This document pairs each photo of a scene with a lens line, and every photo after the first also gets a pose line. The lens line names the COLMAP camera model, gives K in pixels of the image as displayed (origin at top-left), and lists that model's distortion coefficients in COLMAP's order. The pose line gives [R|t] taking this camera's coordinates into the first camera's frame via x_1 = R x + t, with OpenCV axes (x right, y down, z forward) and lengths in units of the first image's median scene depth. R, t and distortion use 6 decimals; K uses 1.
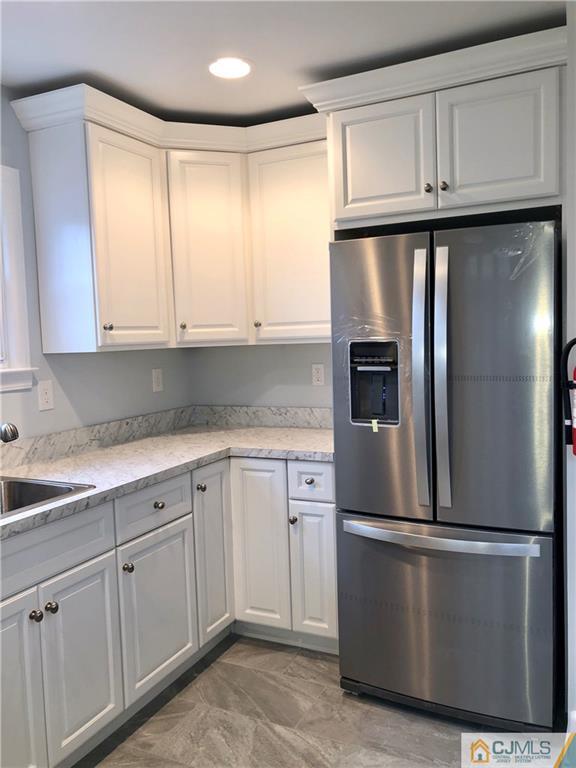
lens RADIAL K [[630.4, 0, 288.0], [0, 630.4, 377.9], [0, 0, 1]] dist [0.022776, -0.006453]
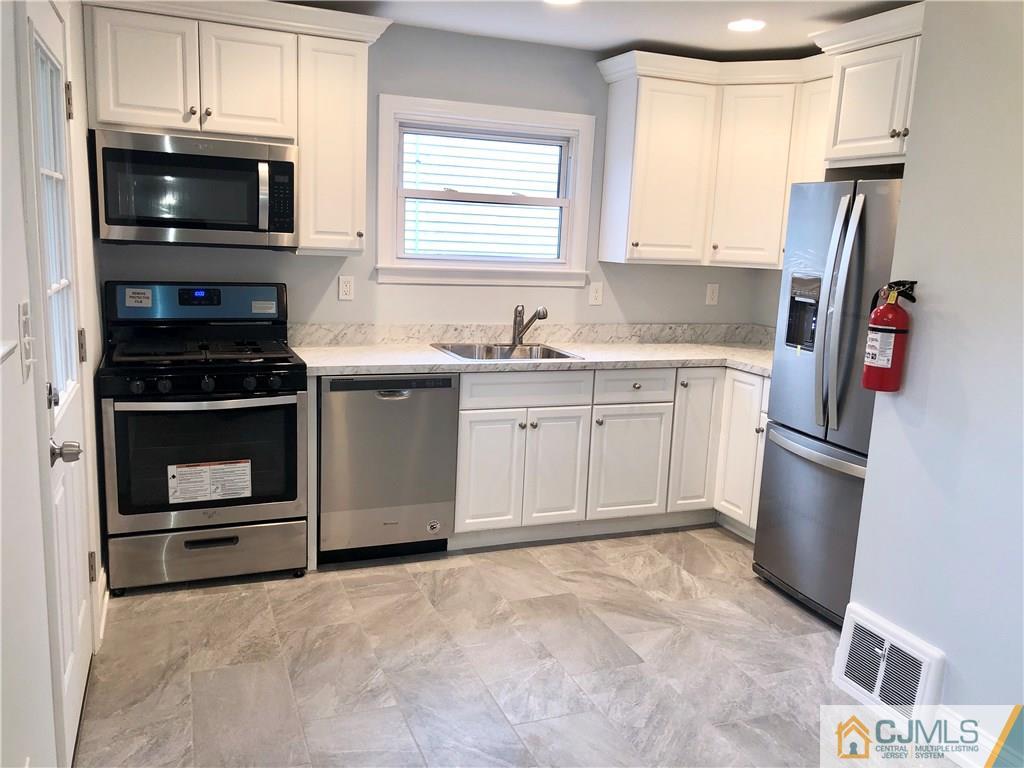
lens RADIAL K [[840.5, 0, 513.0], [0, 840.5, 385.9], [0, 0, 1]] dist [0.022776, -0.006453]
pose [[0.742644, 0.186075, -0.643316, 0.664632], [-0.115325, 0.981807, 0.150850, -0.027811], [0.659681, -0.037837, 0.750592, -0.428802]]
